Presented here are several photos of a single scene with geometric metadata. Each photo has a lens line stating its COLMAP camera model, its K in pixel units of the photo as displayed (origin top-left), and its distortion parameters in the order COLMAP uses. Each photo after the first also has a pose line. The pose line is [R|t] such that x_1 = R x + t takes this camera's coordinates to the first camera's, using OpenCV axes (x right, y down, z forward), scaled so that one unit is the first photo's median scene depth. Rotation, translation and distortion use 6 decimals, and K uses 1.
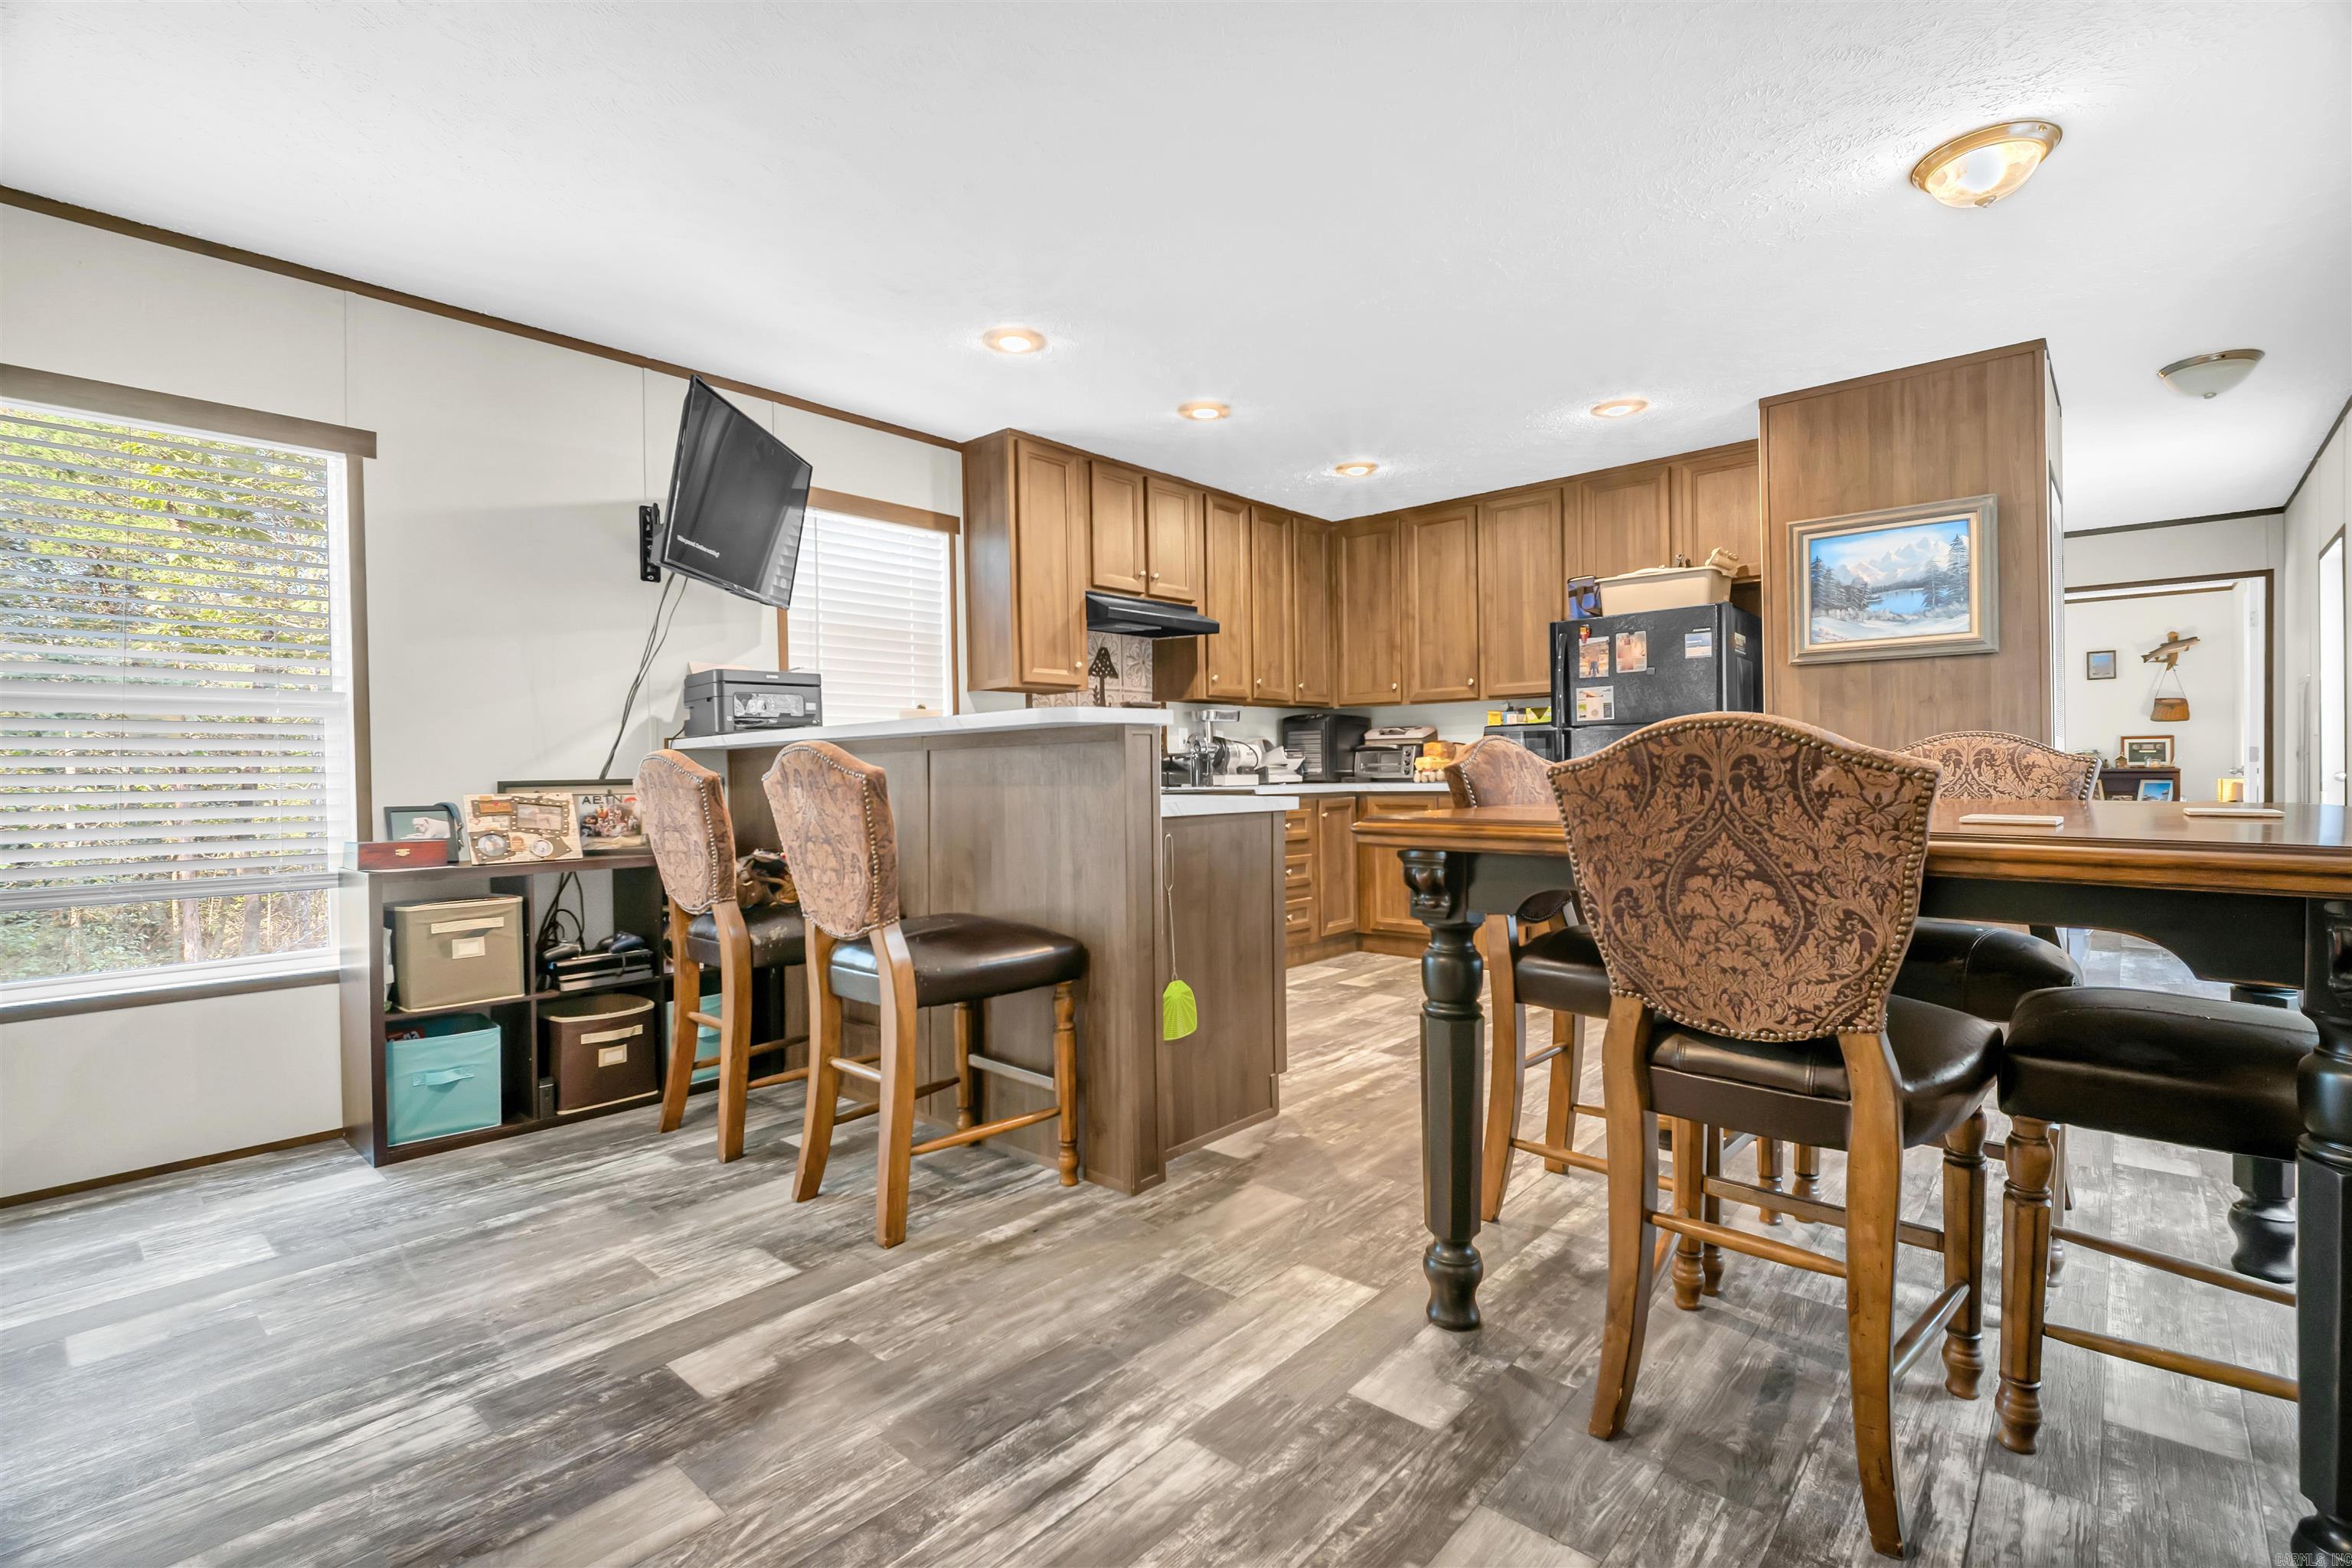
lens RADIAL K [[1075.3, 0, 1174.5], [0, 1075.3, 779.1], [0, 0, 1]] dist [-0.020943, -0.002763]
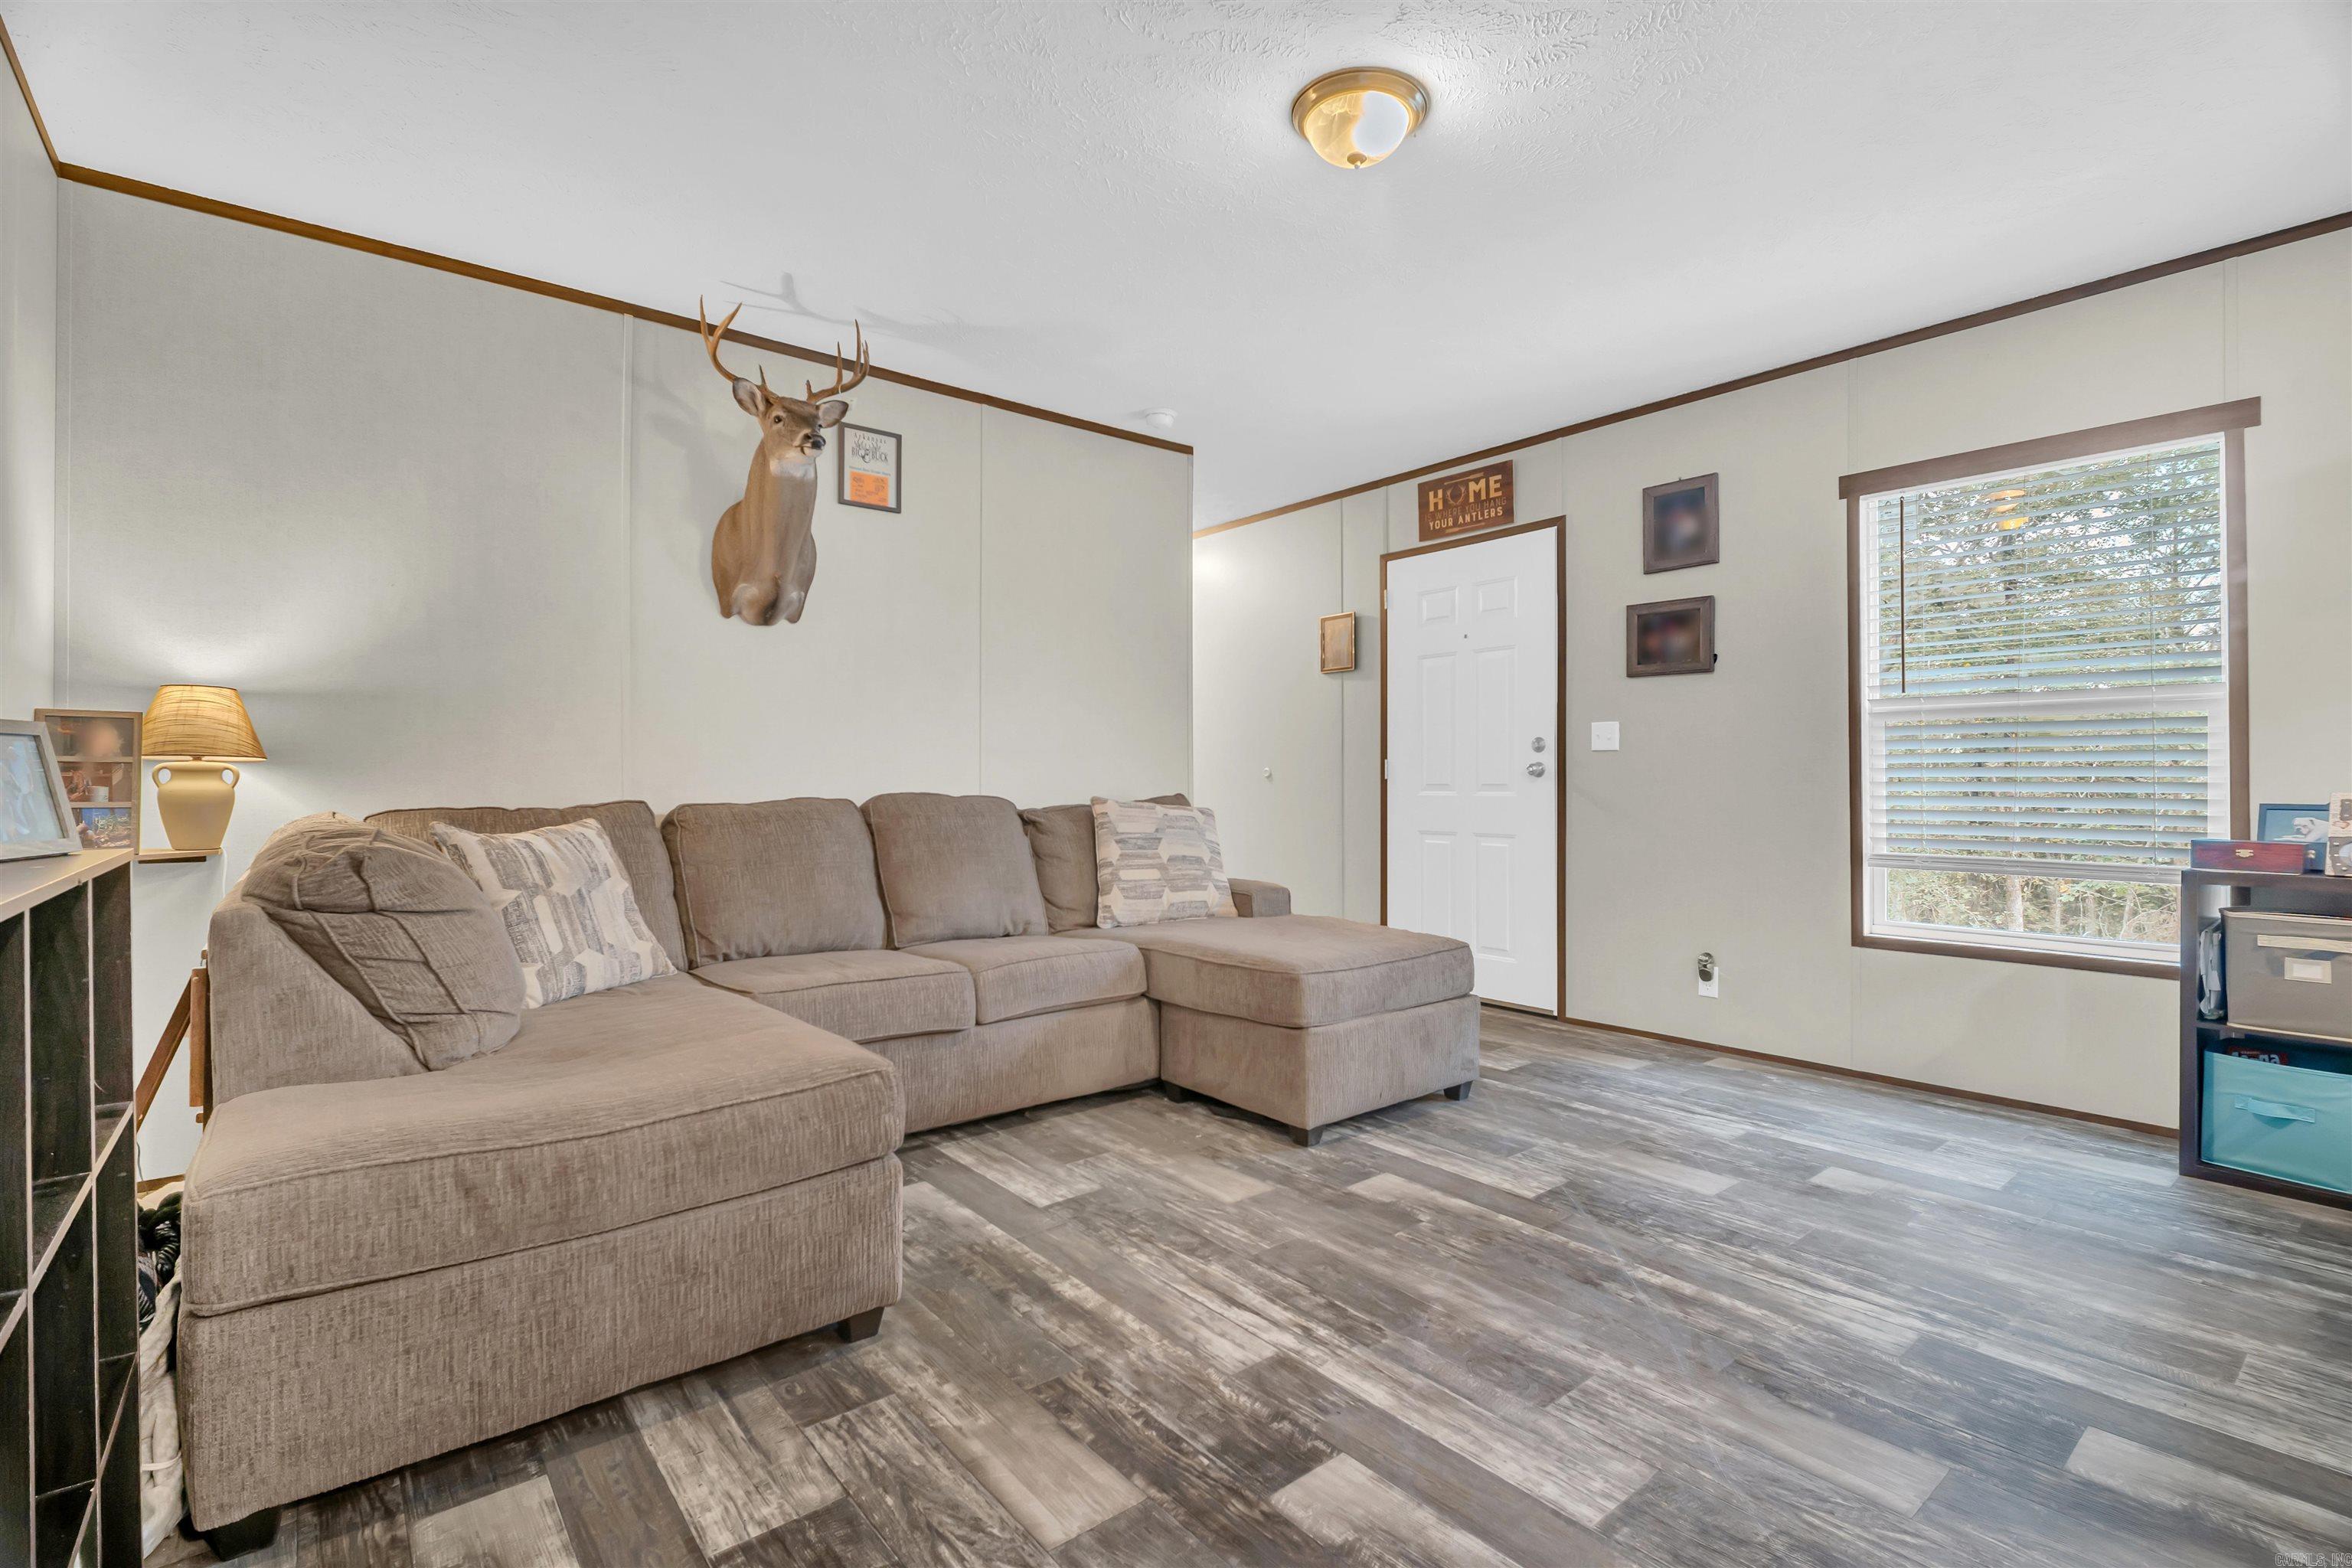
lens RADIAL K [[1075.3, 0, 1180.1], [0, 1075.3, 787.8], [0, 0, 1]] dist [-0.020943, -0.002763]
pose [[-0.179590, 0.019092, -0.983556, 1.547084], [-0.011372, 0.999705, 0.021482, 0.016724], [0.983676, 0.015043, -0.179320, 1.209869]]
